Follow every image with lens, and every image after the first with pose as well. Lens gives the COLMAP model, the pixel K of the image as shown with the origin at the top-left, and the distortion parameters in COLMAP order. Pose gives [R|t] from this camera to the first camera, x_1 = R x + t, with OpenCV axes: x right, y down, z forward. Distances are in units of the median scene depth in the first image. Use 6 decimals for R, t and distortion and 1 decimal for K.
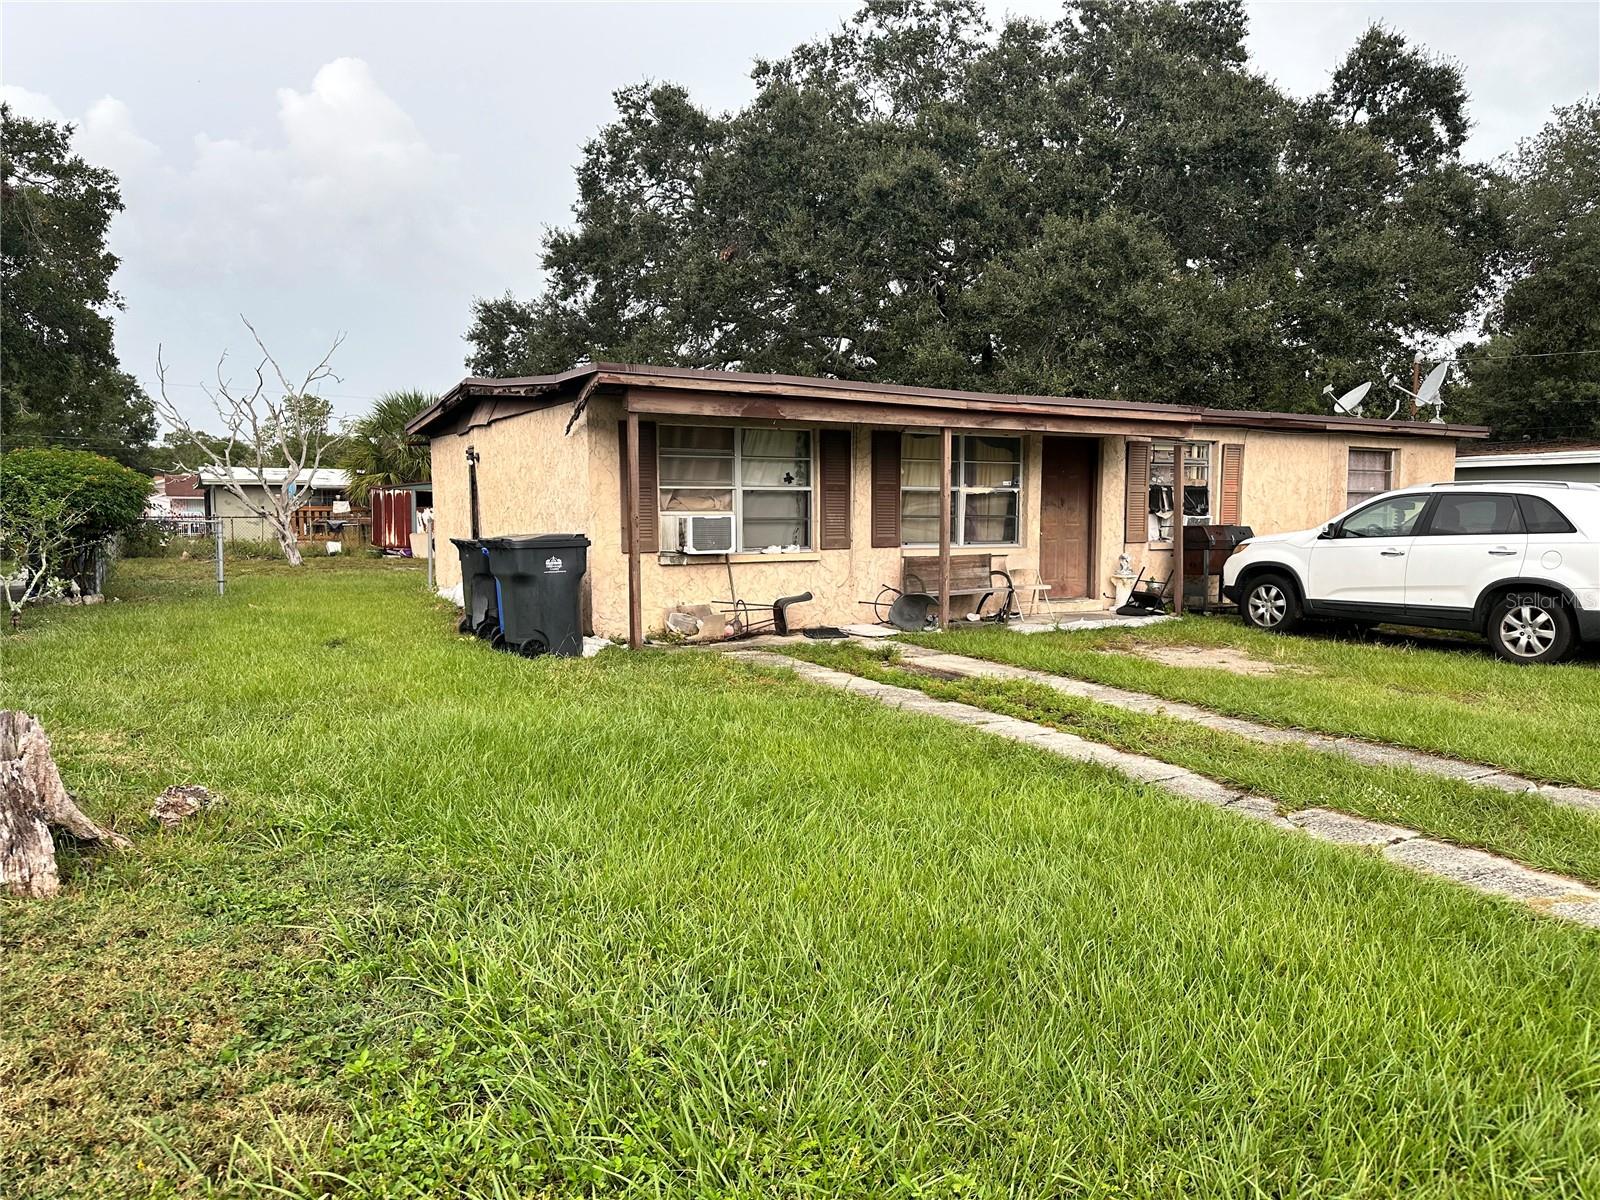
lens RADIAL K [[1117.2, 0, 799.5], [0, 1117.2, 603.5], [0, 0, 1]] dist [0.033148, -0.018407]
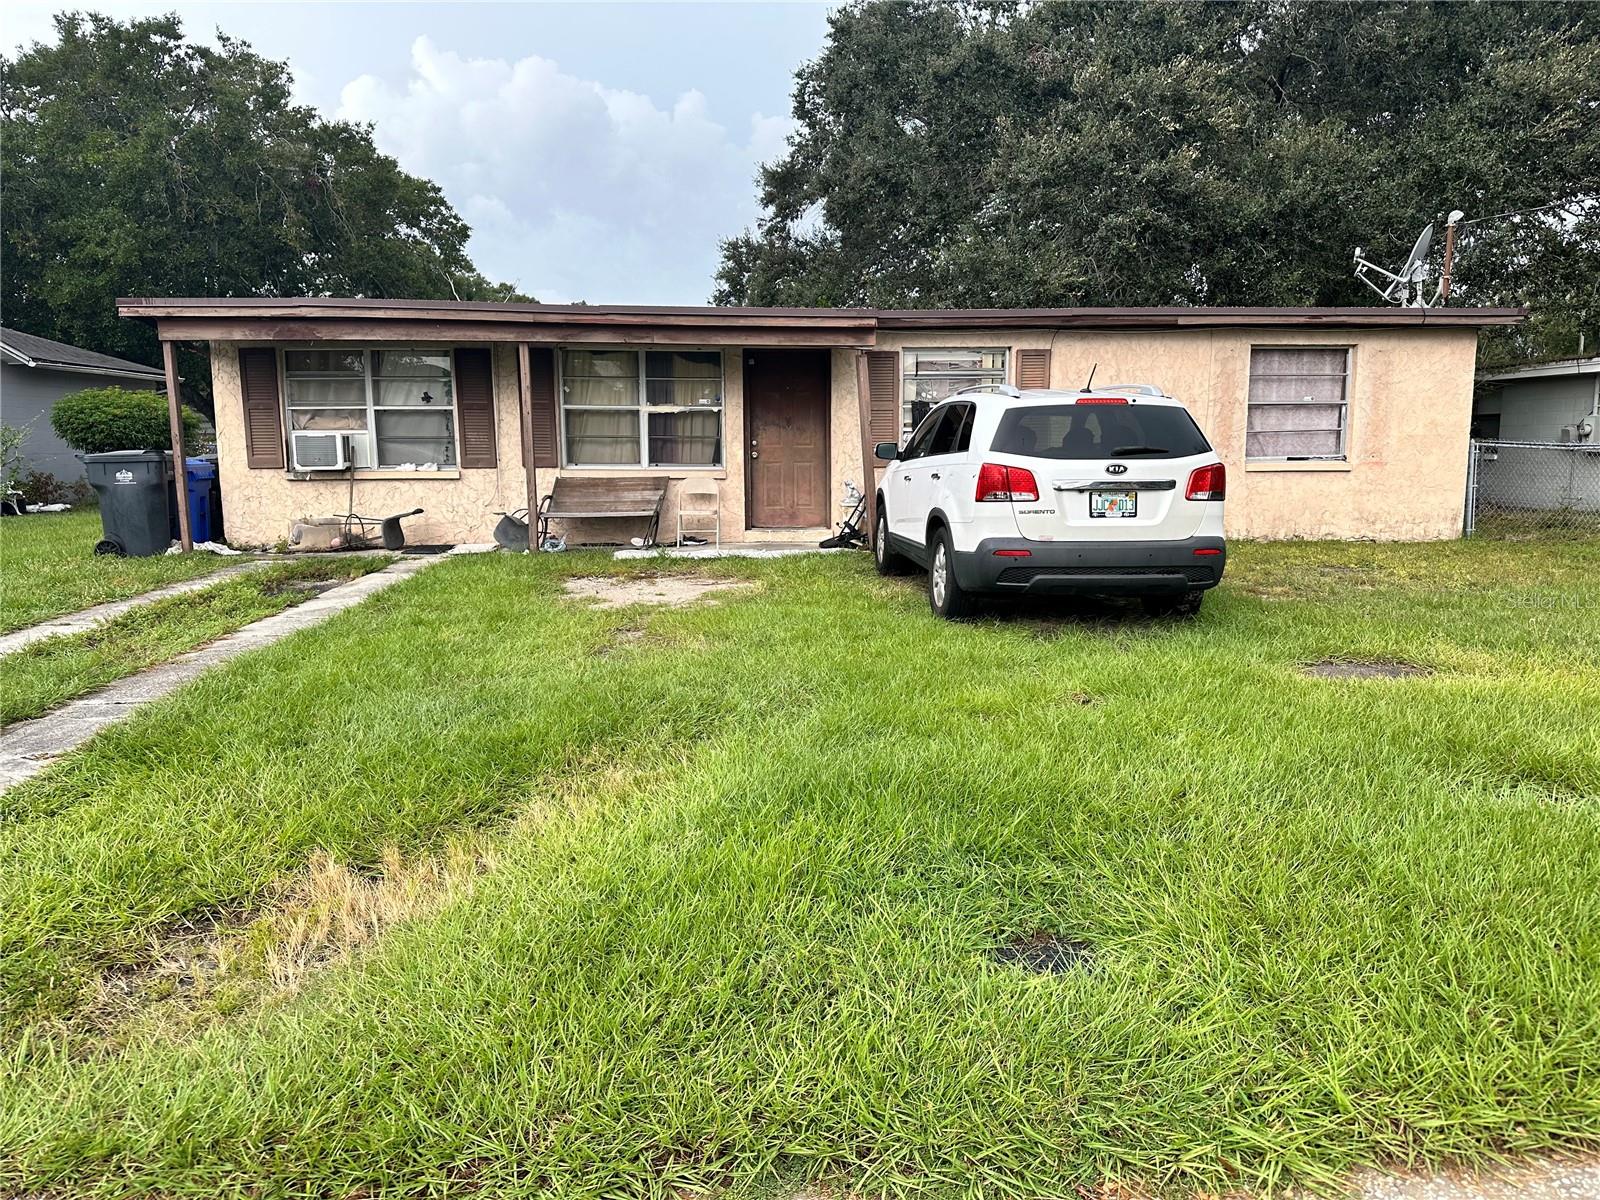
lens RADIAL K [[1117.2, 0, 801.3], [0, 1117.2, 600.8], [0, 0, 1]] dist [0.033148, -0.018407]
pose [[0.886786, 0.064000, -0.457728, 0.774584], [-0.036654, 0.996985, 0.068387, -0.009052], [0.460725, -0.043867, 0.886458, 0.227523]]
